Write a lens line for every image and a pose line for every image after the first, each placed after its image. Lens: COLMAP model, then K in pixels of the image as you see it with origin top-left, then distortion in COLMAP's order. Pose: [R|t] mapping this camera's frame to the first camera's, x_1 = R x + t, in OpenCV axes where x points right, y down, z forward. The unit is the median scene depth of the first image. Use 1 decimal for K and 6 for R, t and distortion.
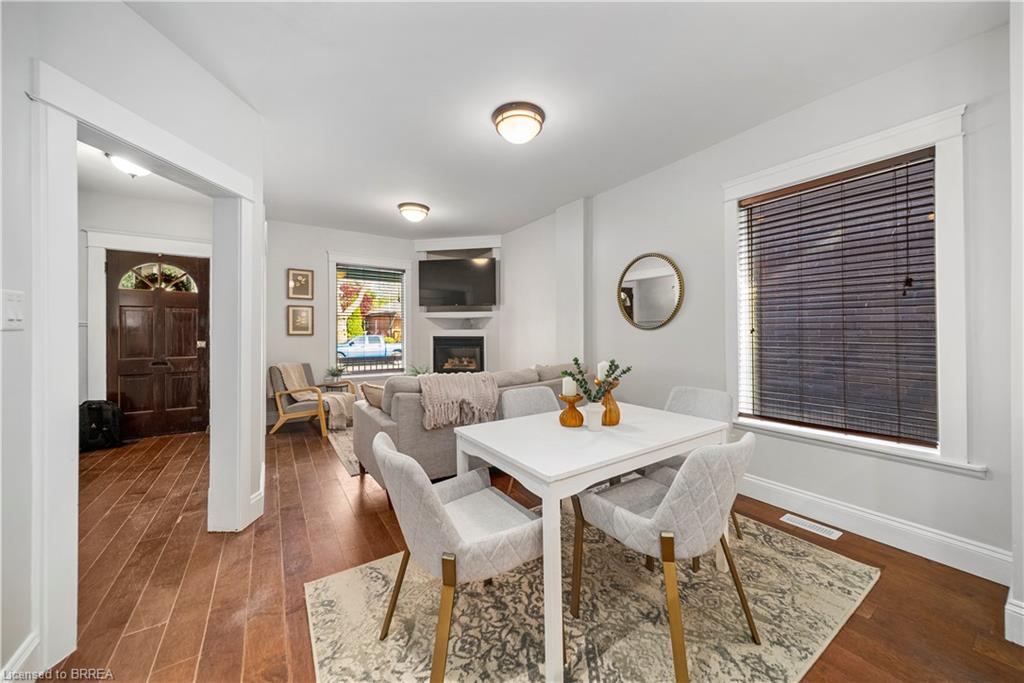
lens RADIAL K [[357.8, 0, 515.4], [0, 357.8, 334.0], [0, 0, 1]] dist [0.002758, 0.000068]
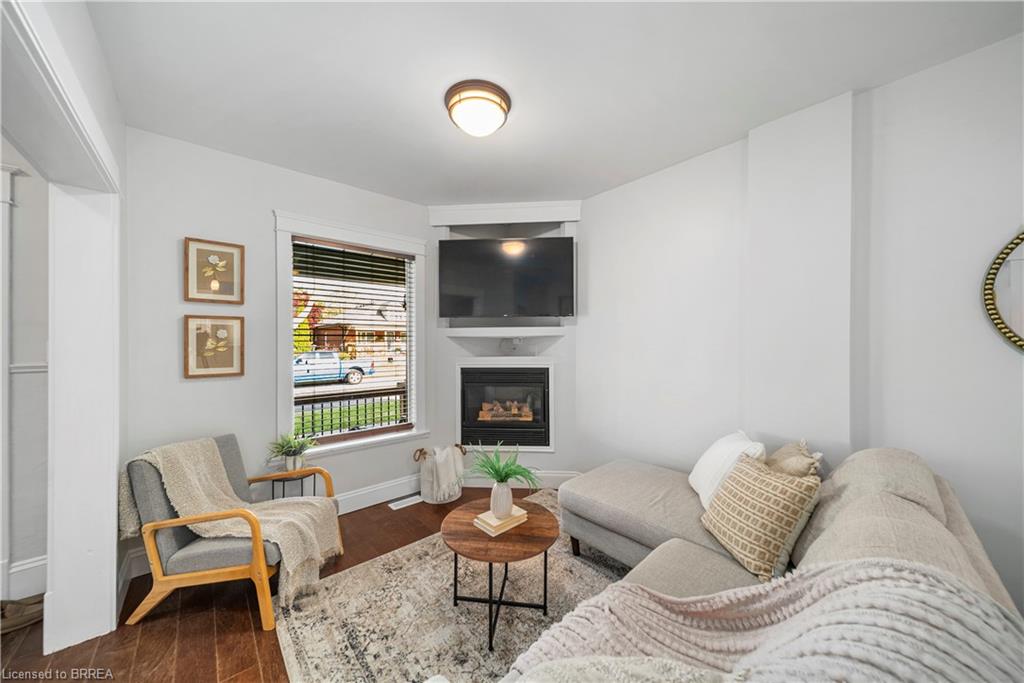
lens RADIAL K [[357.8, 0, 508.8], [0, 357.8, 342.0], [0, 0, 1]] dist [0.002758, 0.000068]
pose [[0.994250, -0.004440, 0.106987, -0.226217], [0.005472, 0.999941, -0.009358, -0.033134], [-0.106940, 0.009890, 0.994216, 0.419590]]
